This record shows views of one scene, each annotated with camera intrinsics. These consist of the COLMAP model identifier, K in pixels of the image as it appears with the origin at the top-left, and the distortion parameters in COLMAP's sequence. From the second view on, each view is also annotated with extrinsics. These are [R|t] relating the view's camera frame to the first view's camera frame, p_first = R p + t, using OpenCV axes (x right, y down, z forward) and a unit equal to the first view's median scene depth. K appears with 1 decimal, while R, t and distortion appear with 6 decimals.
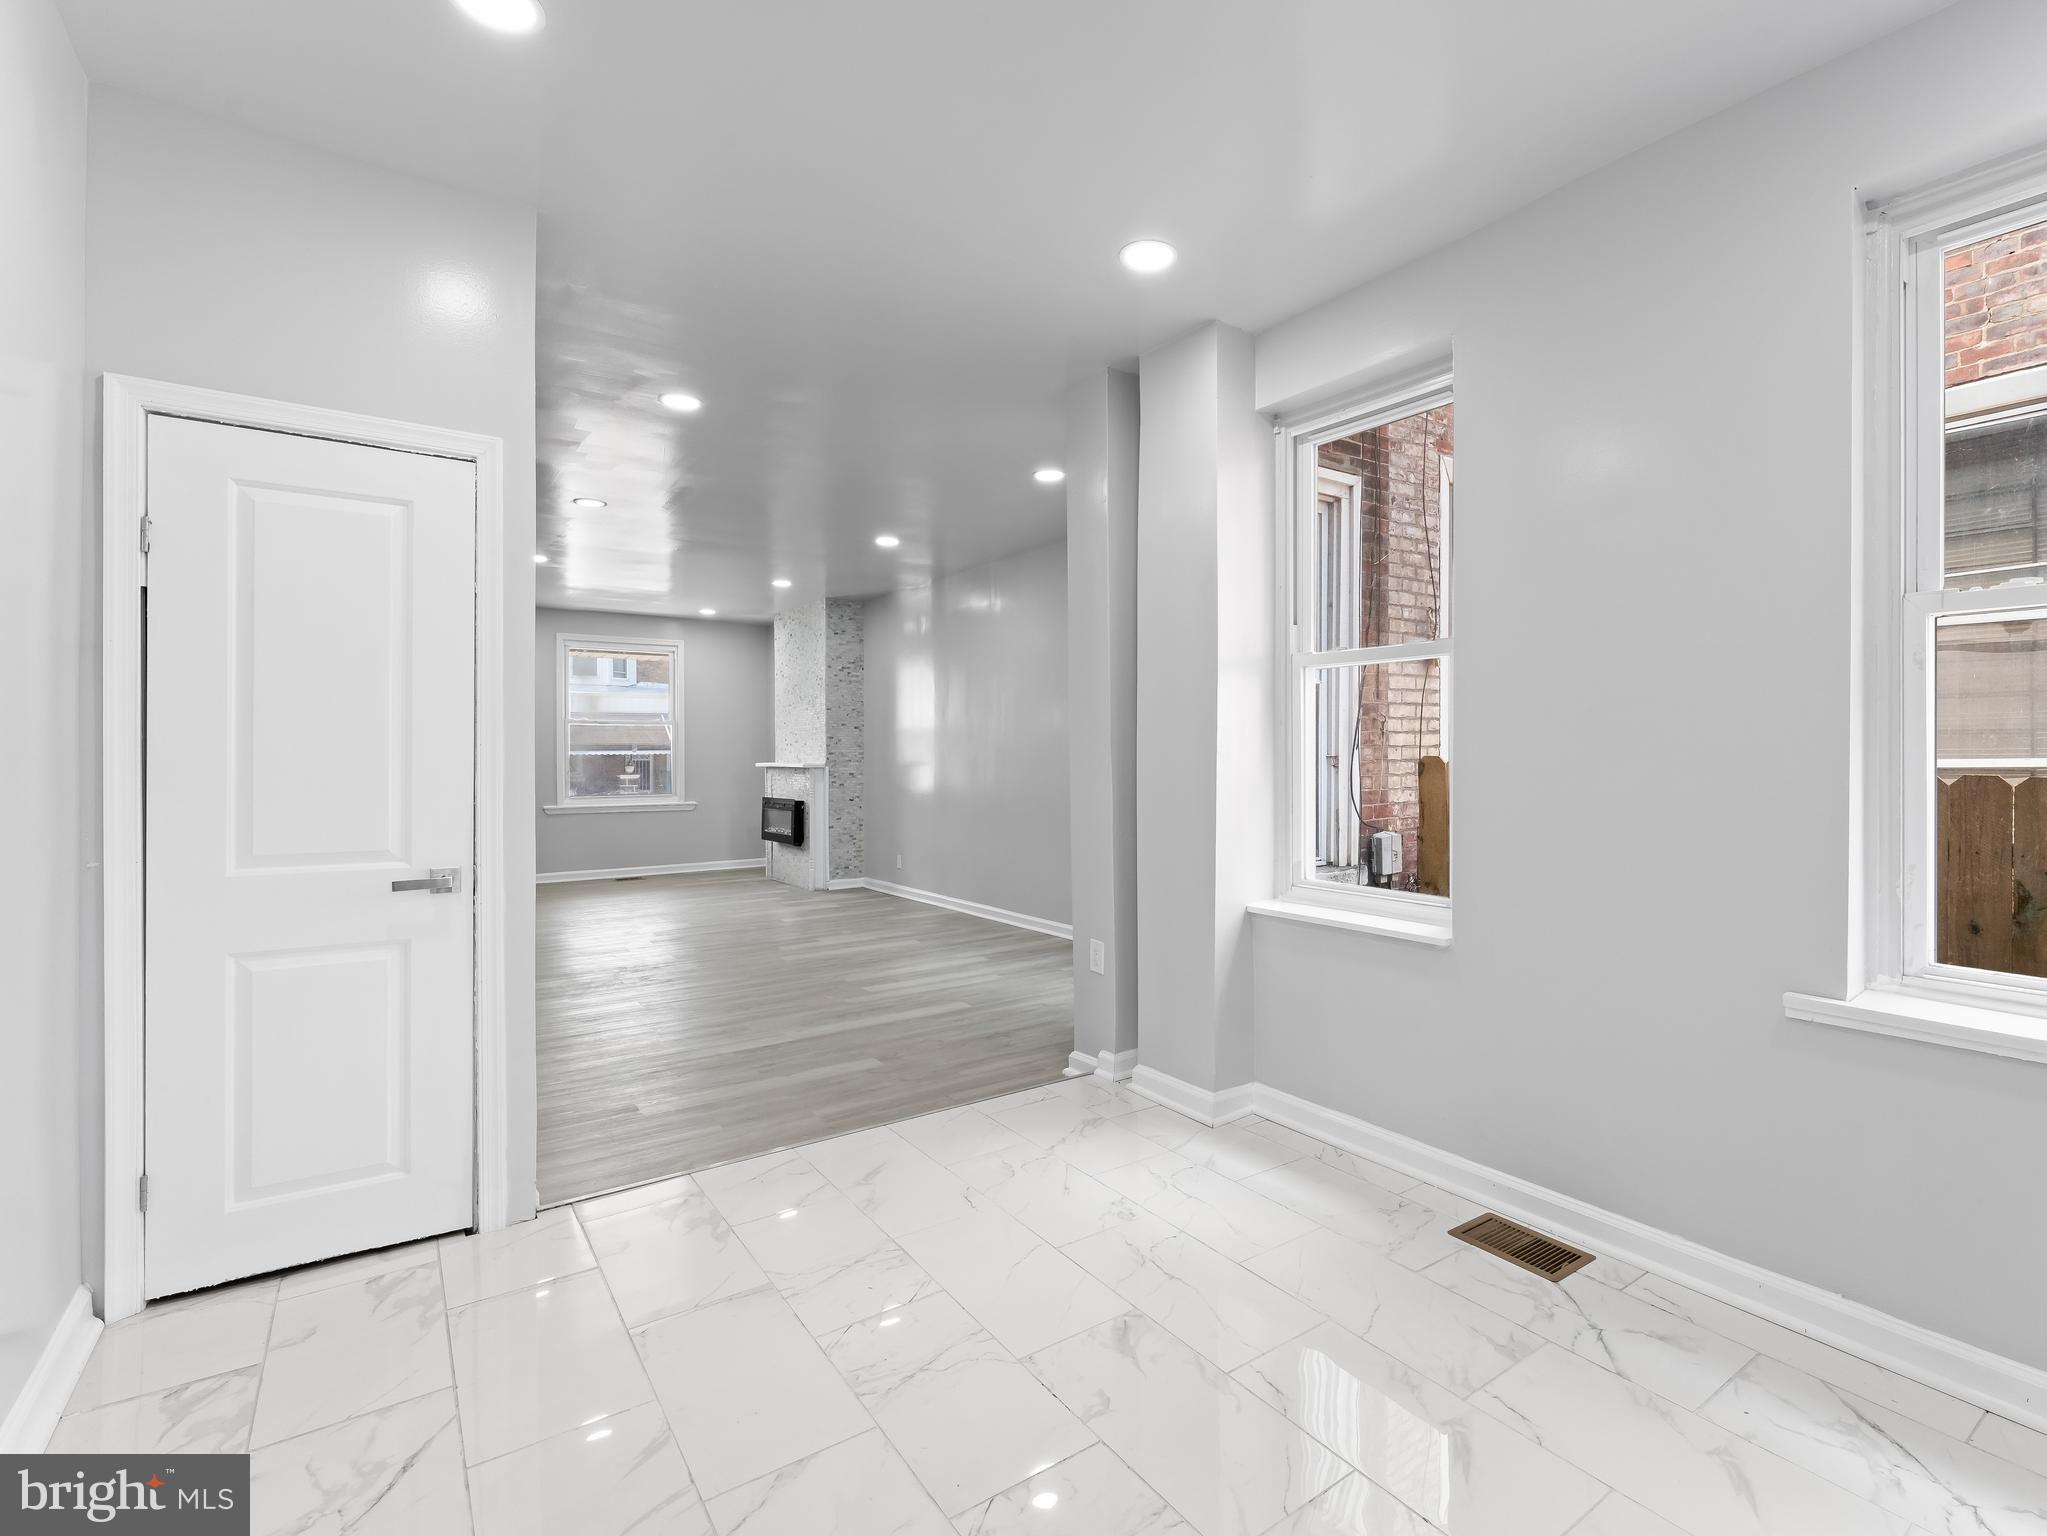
lens RADIAL K [[937.0, 0, 1031.5], [0, 937.0, 756.6], [0, 0, 1]] dist [0.001867, 0.000087]
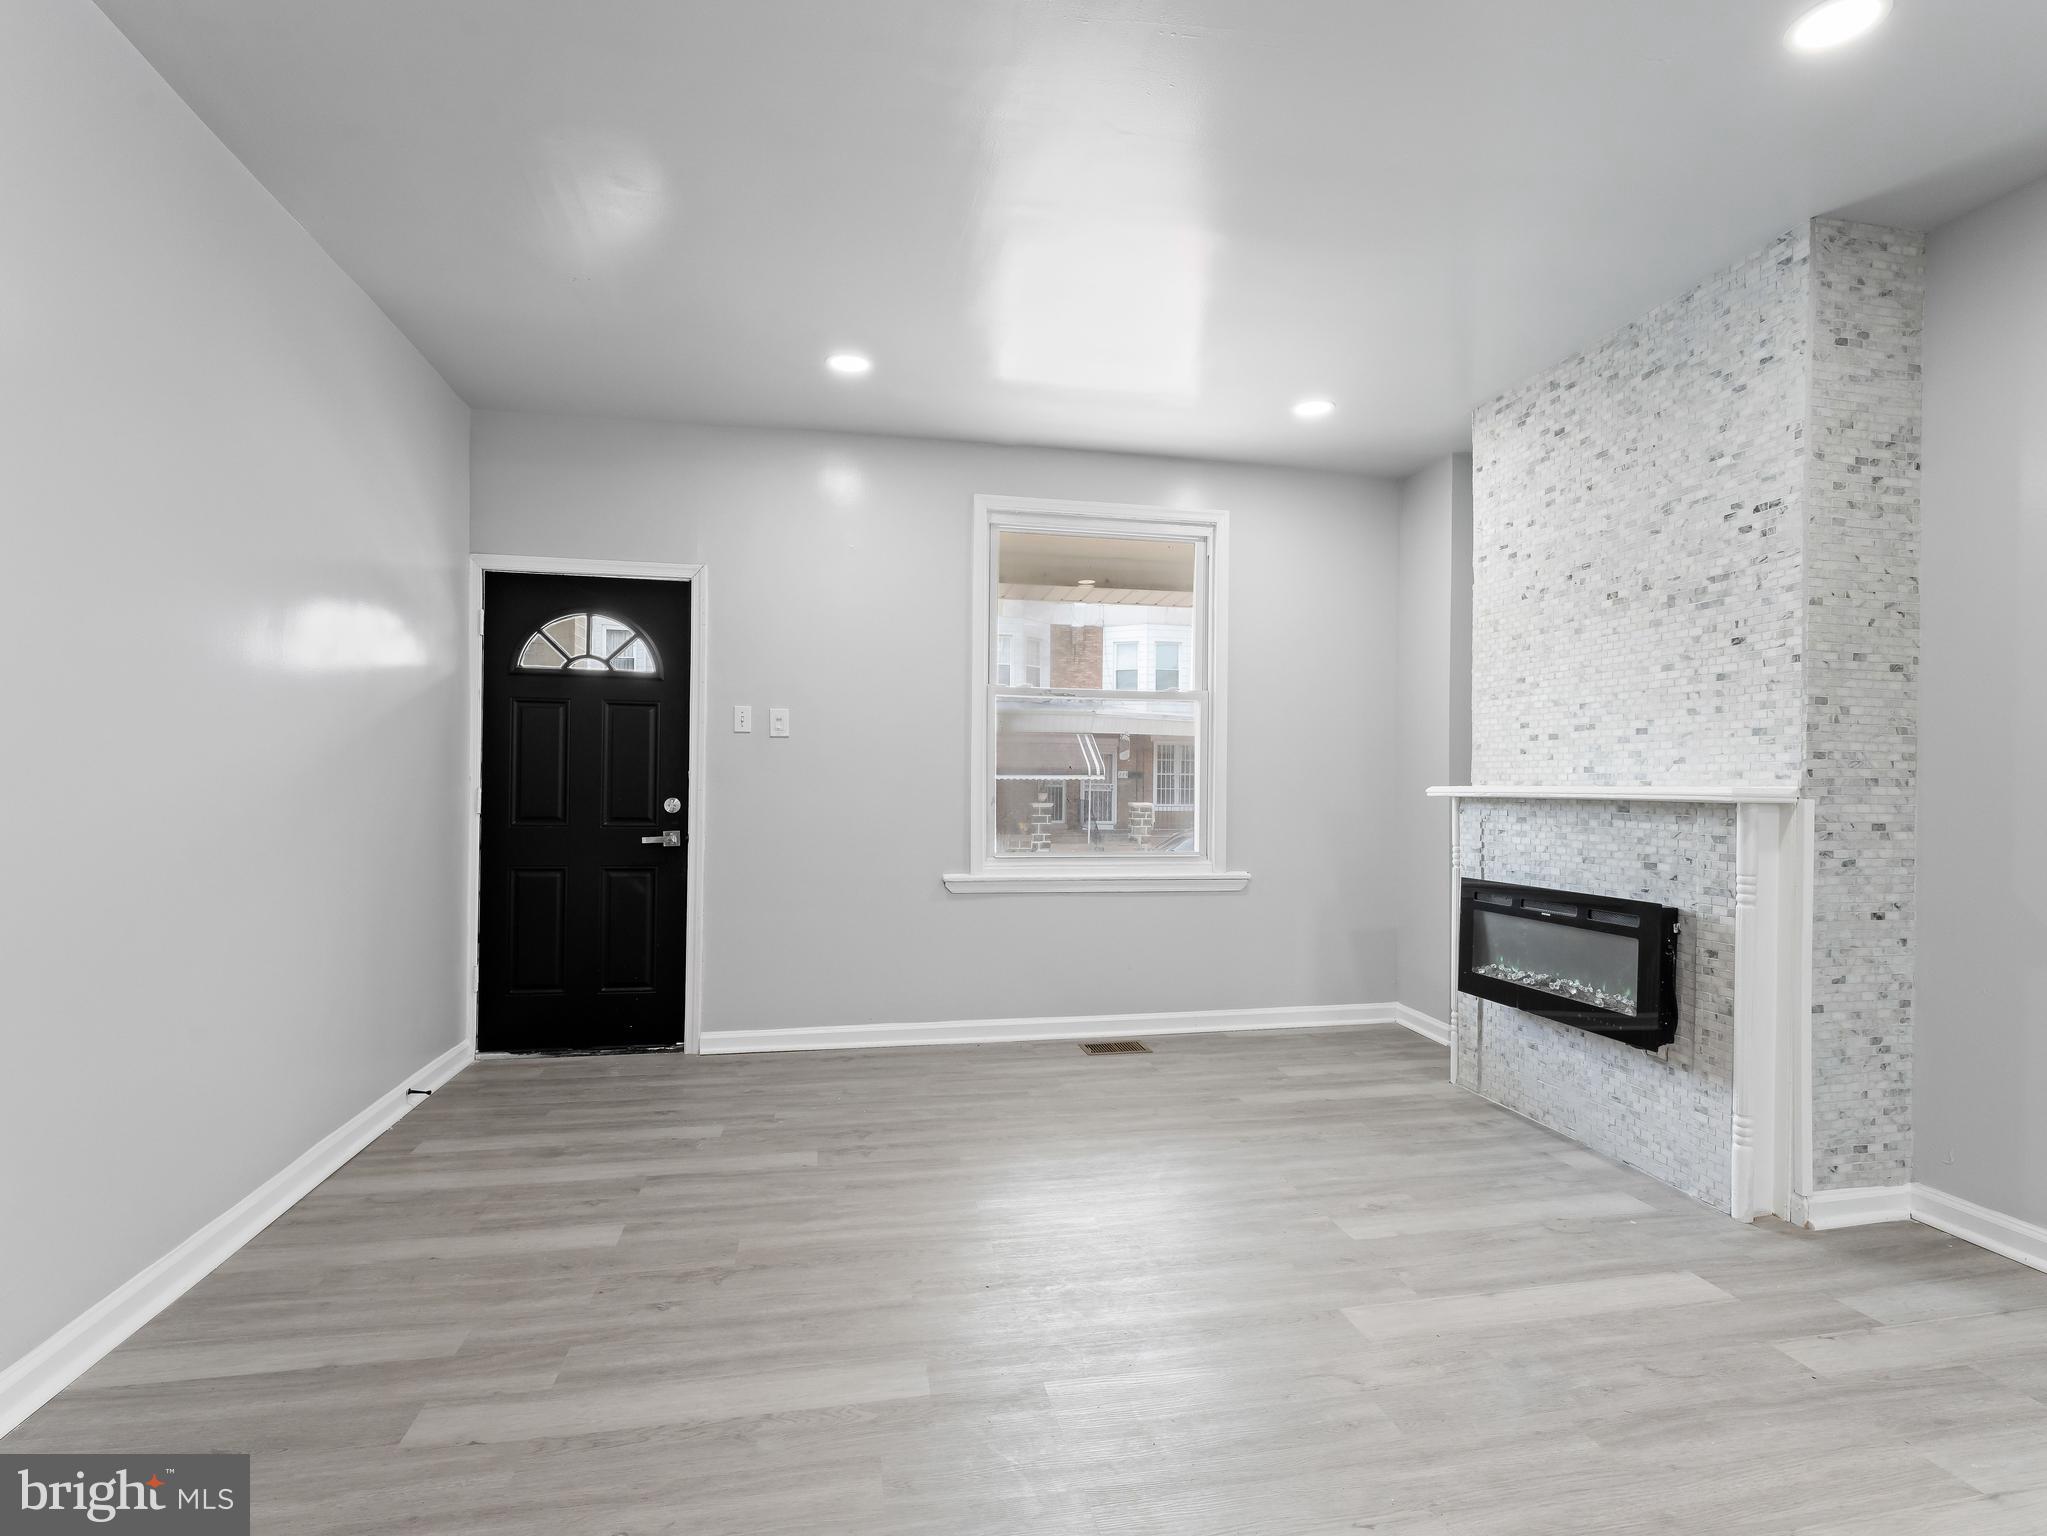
lens RADIAL K [[976.1, 0, 1026.6], [0, 976.1, 782.5], [0, 0, 1]] dist [-0.000952, -0.000587]
pose [[0.917931, 0.011589, -0.396572, -0.315320], [-0.013424, 0.999908, -0.001851, 0.008884], [0.396514, 0.007023, 0.918002, 0.617452]]
